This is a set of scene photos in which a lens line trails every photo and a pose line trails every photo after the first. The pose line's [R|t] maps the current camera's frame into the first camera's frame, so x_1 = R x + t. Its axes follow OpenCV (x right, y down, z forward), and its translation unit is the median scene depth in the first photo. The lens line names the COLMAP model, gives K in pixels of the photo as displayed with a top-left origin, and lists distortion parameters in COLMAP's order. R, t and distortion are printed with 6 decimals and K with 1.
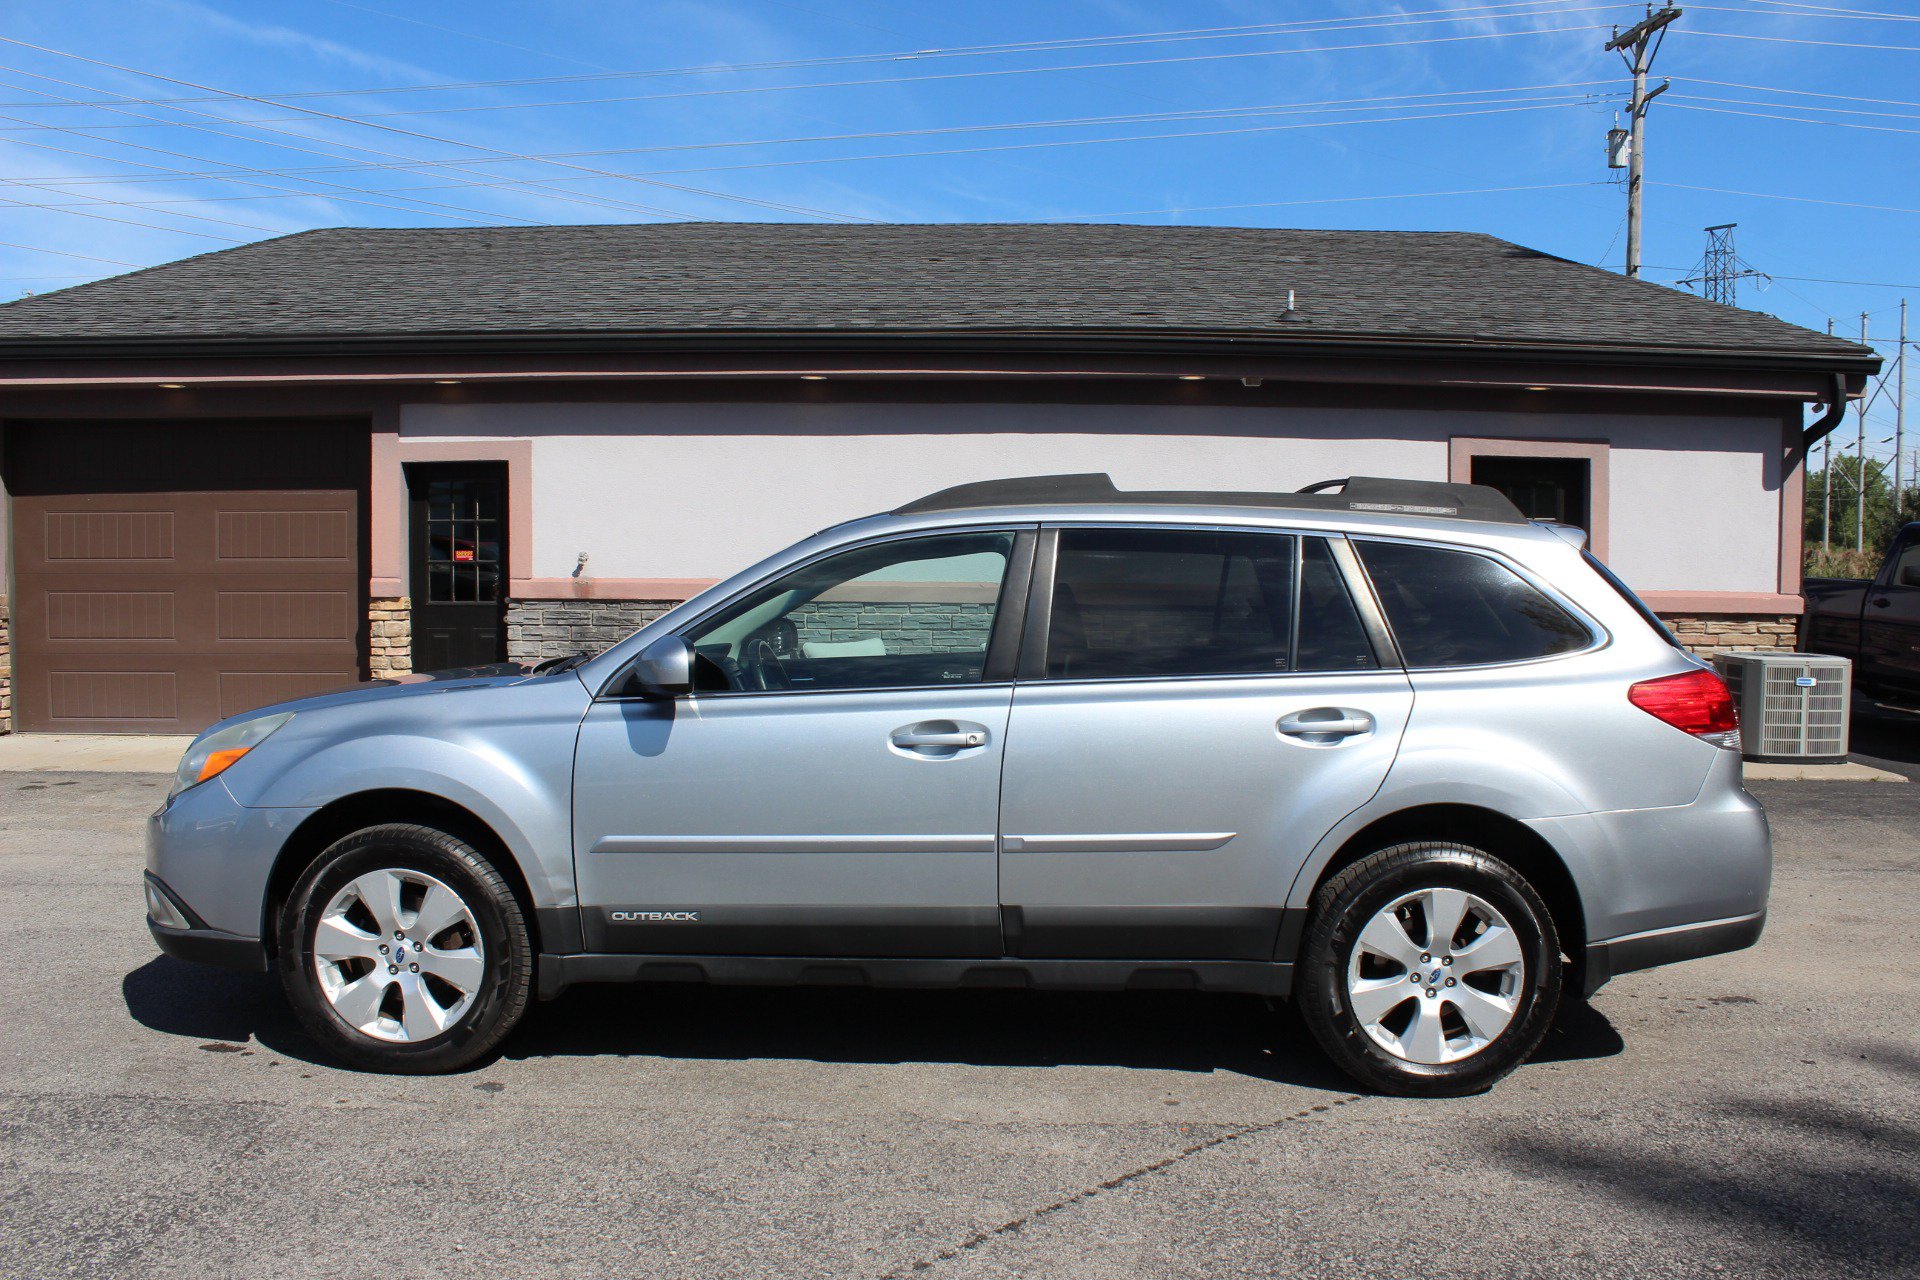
lens RADIAL K [[1614.0, 0, 981.1], [0, 1614.0, 646.3], [0, 0, 1]] dist [-0.168249, 0.157133]
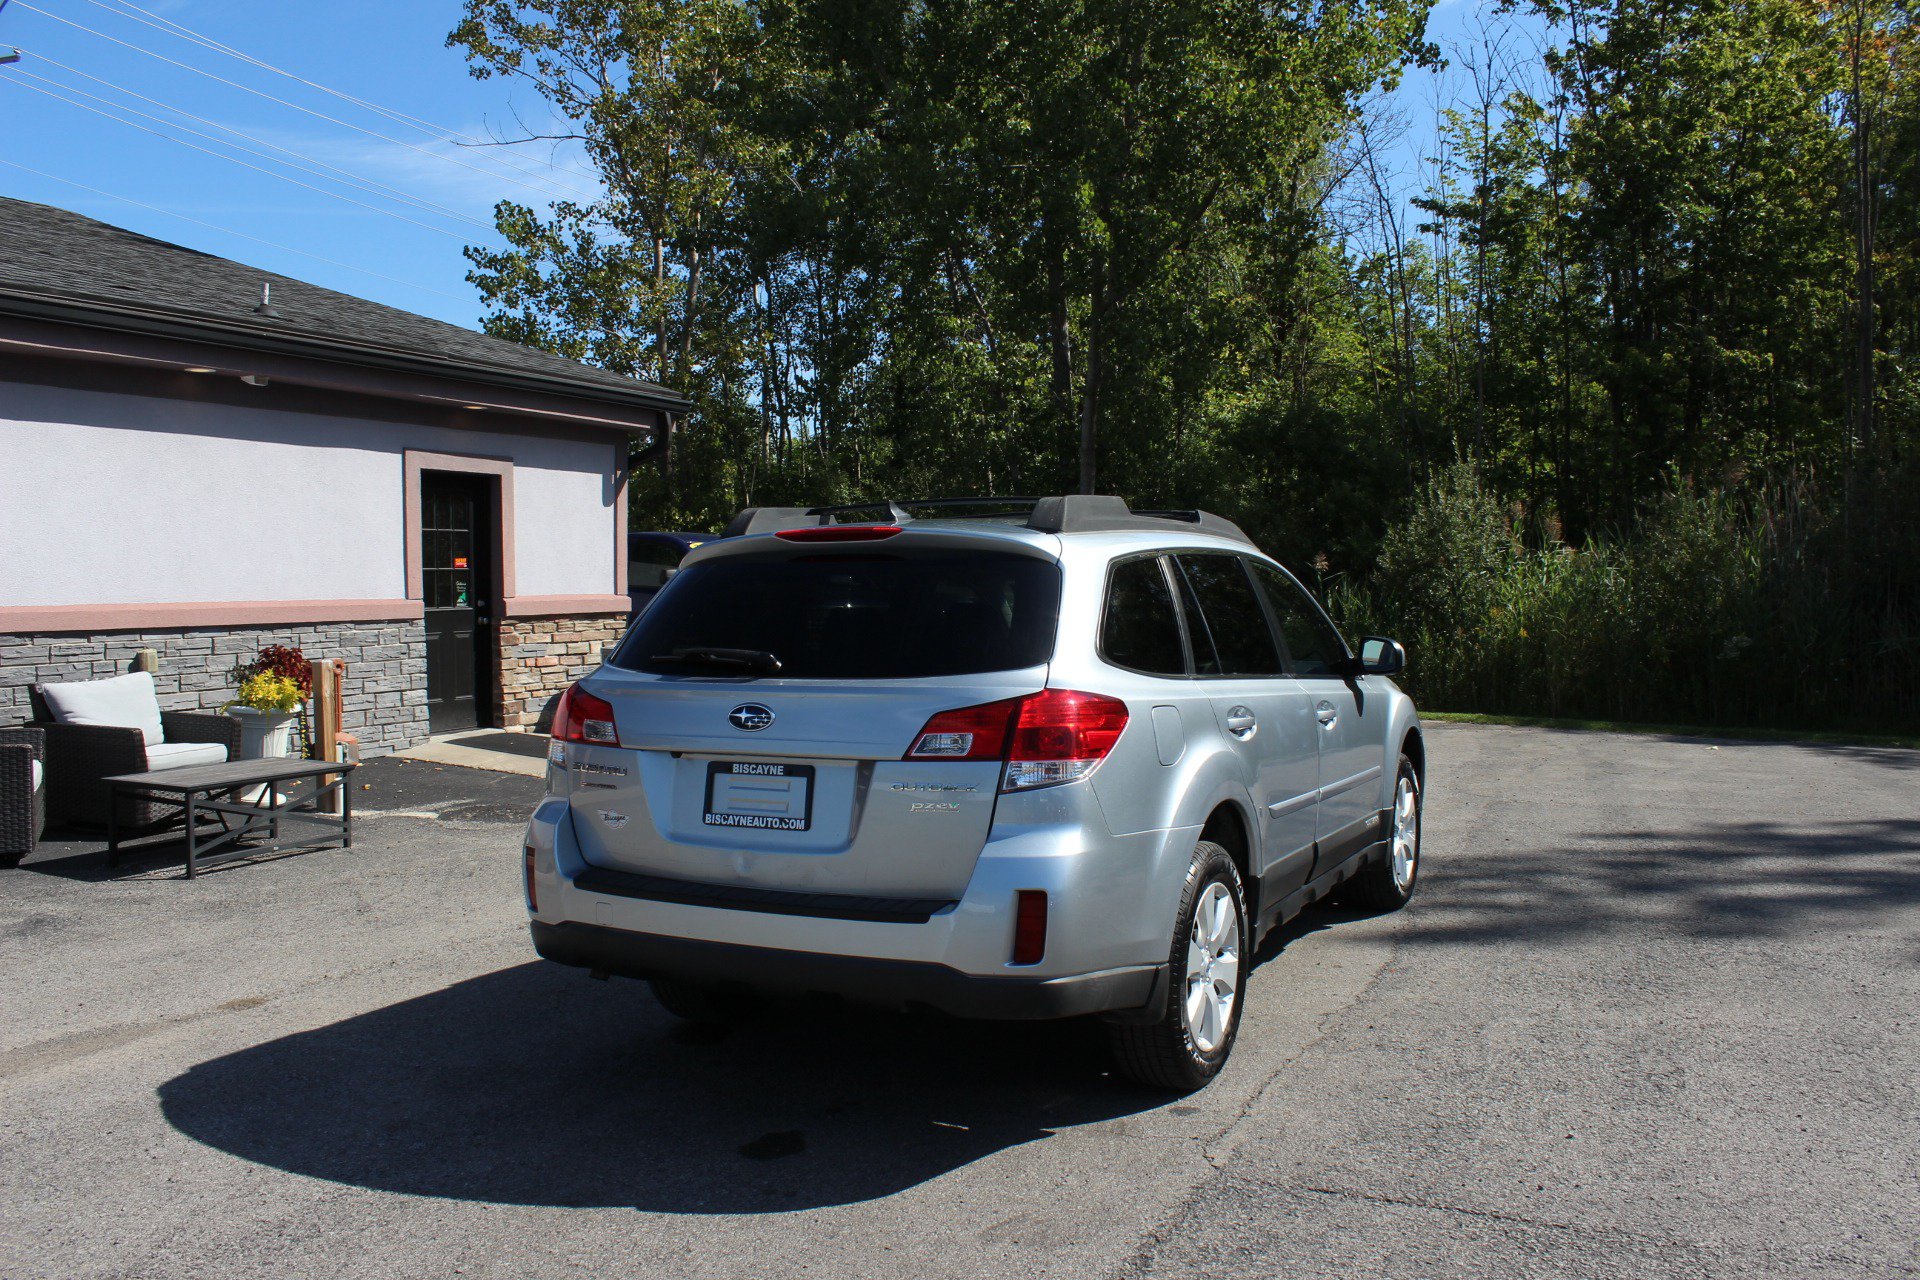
lens RADIAL K [[1617.4, 0, 967.6], [0, 1617.4, 633.1], [0, 0, 1]] dist [-0.156119, 0.145465]
pose [[0.437644, -0.044390, 0.898052, -0.472252], [0.050991, 0.998399, 0.024500, -0.021754], [-0.897701, 0.035070, 0.439207, 0.243085]]
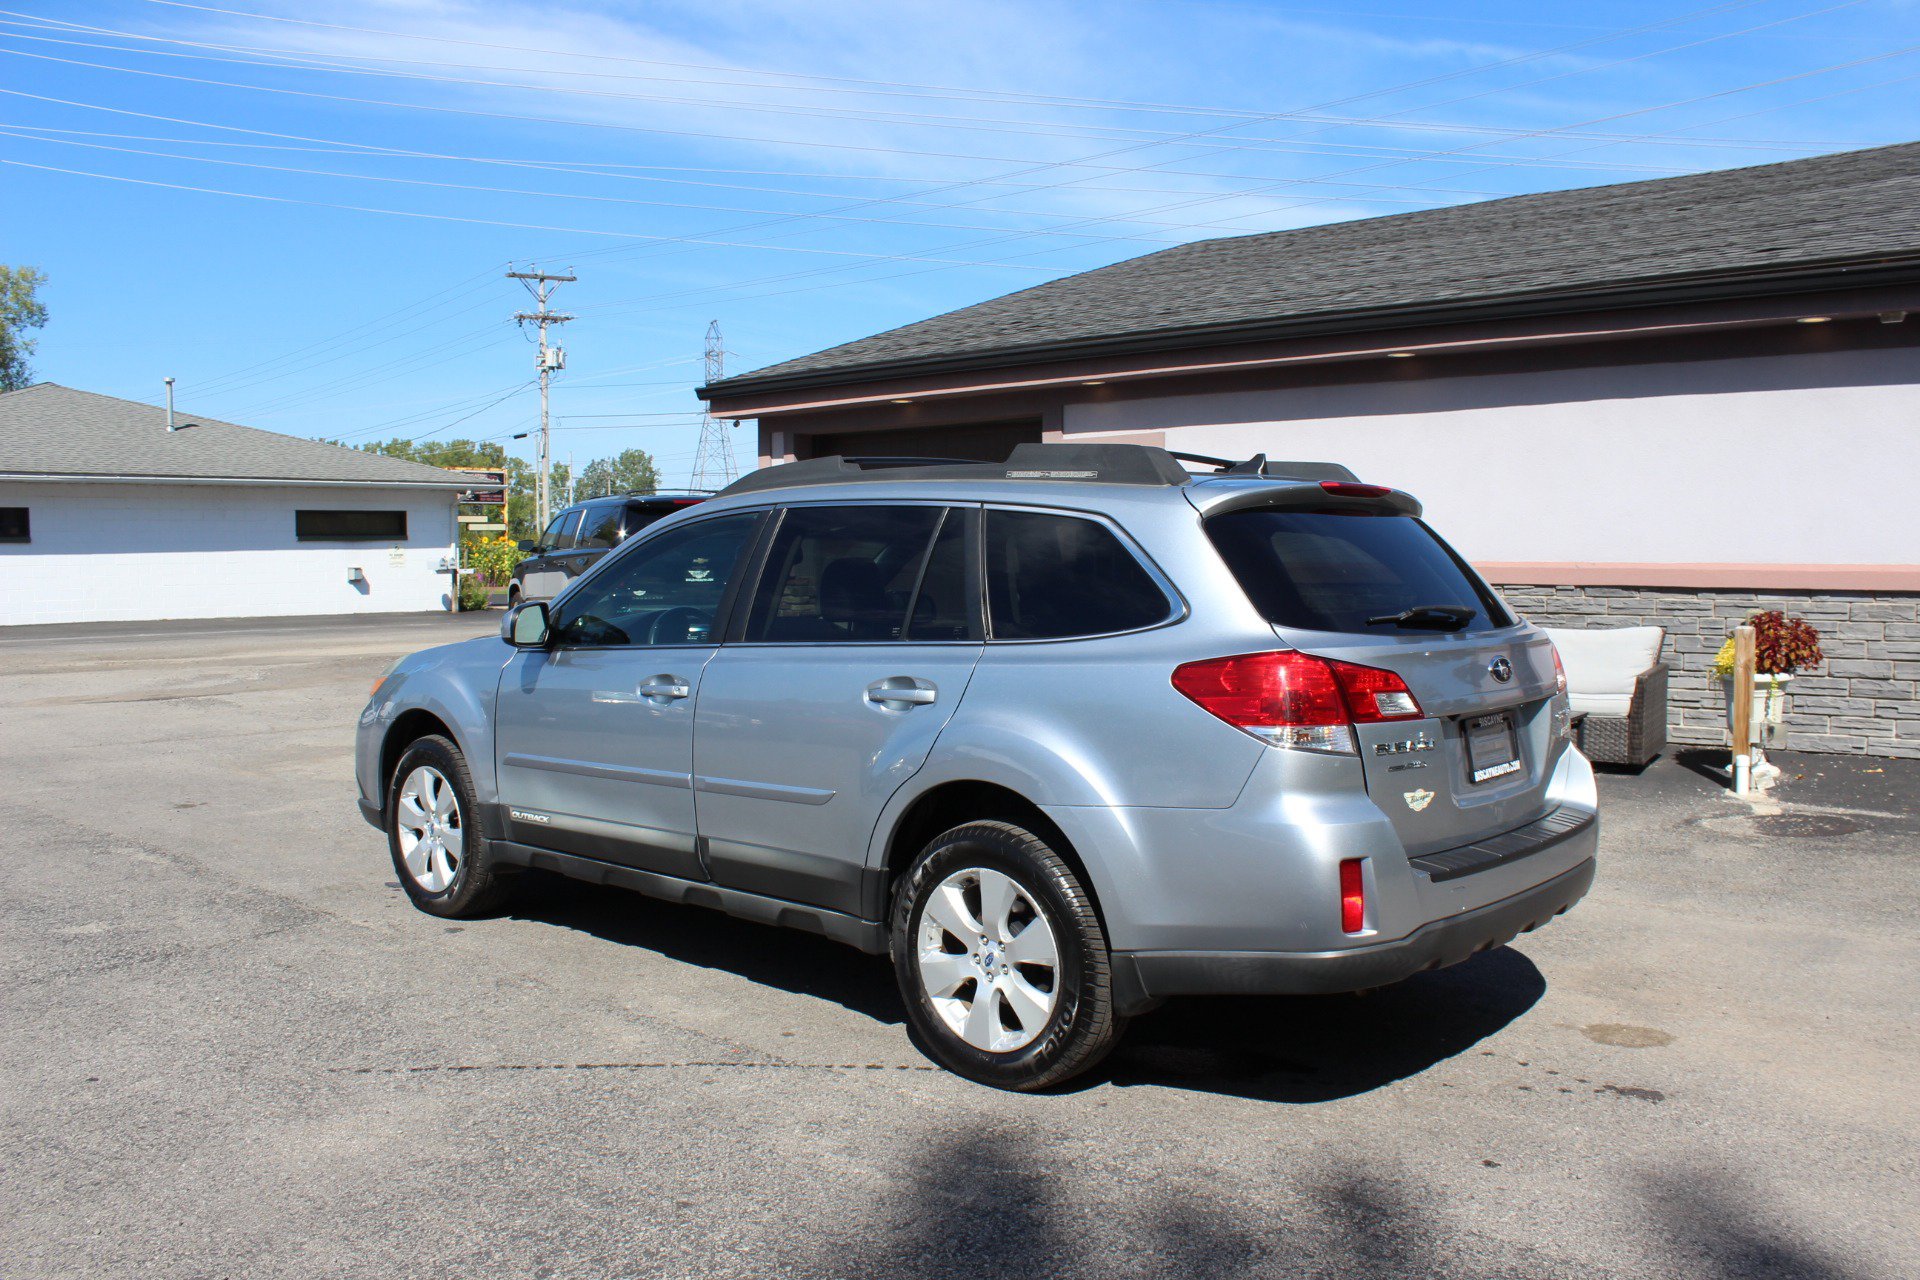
lens RADIAL K [[1605.9, 0, 980.2], [0, 1605.9, 651.6], [0, 0, 1]] dist [-0.166286, 0.149685]
pose [[0.758168, 0.029161, -0.651407, 0.337002], [-0.021384, 0.999574, 0.019859, 0.000577], [0.651709, -0.001126, 0.758468, 0.096488]]
